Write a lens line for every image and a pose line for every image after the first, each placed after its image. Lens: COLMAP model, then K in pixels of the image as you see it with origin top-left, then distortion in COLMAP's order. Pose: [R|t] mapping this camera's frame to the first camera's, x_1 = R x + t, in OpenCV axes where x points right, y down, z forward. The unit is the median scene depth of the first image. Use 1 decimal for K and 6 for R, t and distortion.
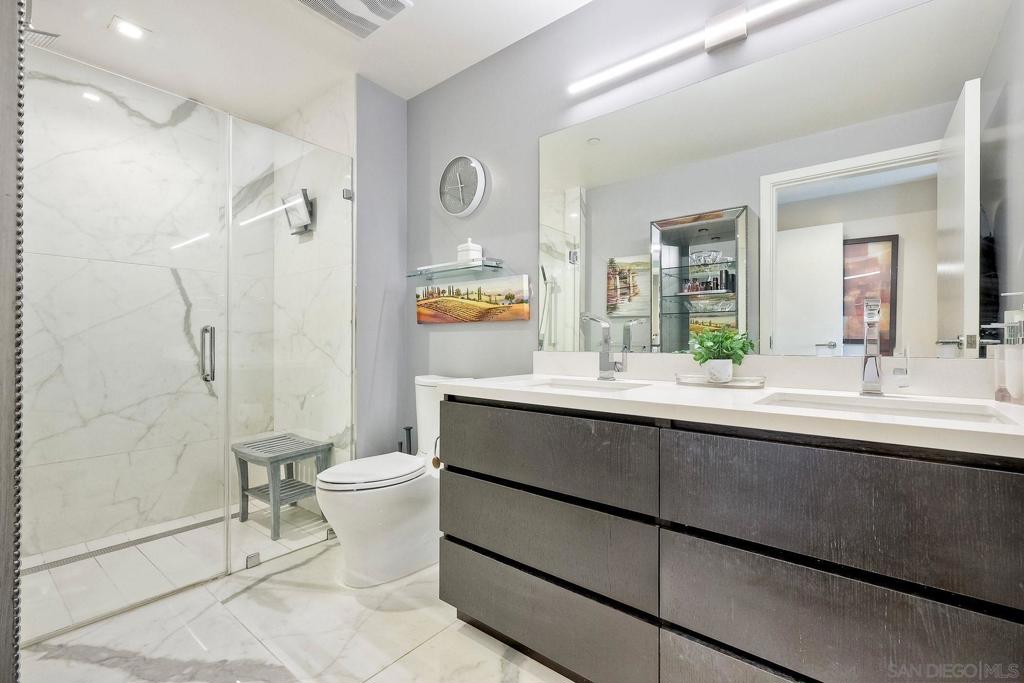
lens RADIAL K [[455.6, 0, 512.9], [0, 455.6, 342.1], [0, 0, 1]] dist [-0.001841, 0.000195]
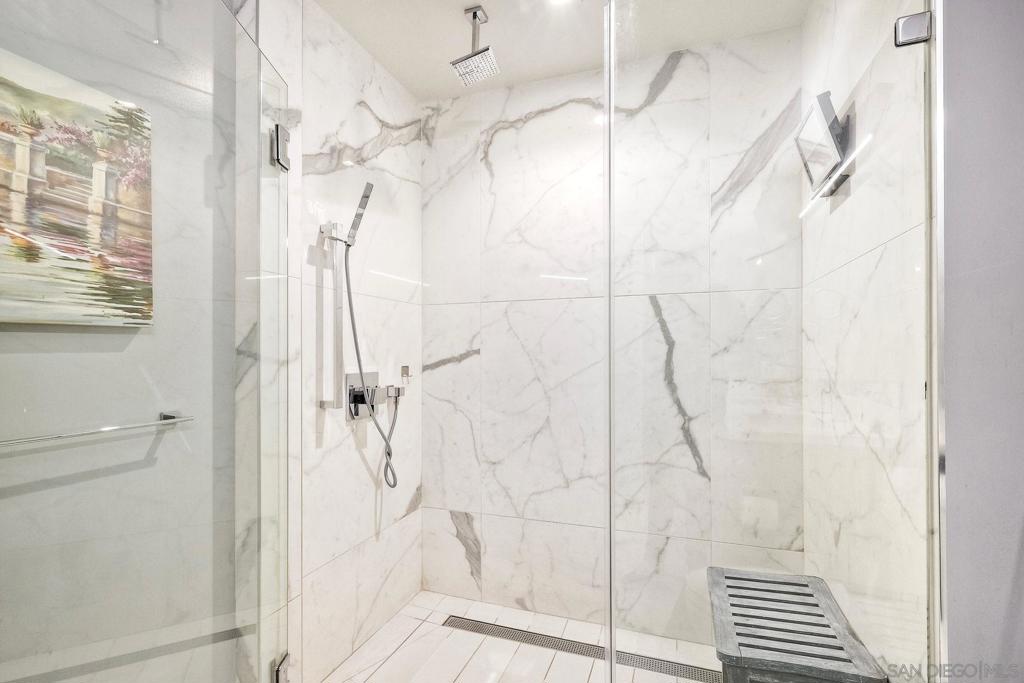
lens RADIAL K [[455.6, 0, 519.4], [0, 455.6, 352.9], [0, 0, 1]] dist [-0.001841, 0.000195]
pose [[0.337441, -0.005199, -0.941332, -0.119980], [0.002236, 0.999986, -0.004722, -0.064593], [0.941344, -0.000511, 0.337448, 0.540511]]
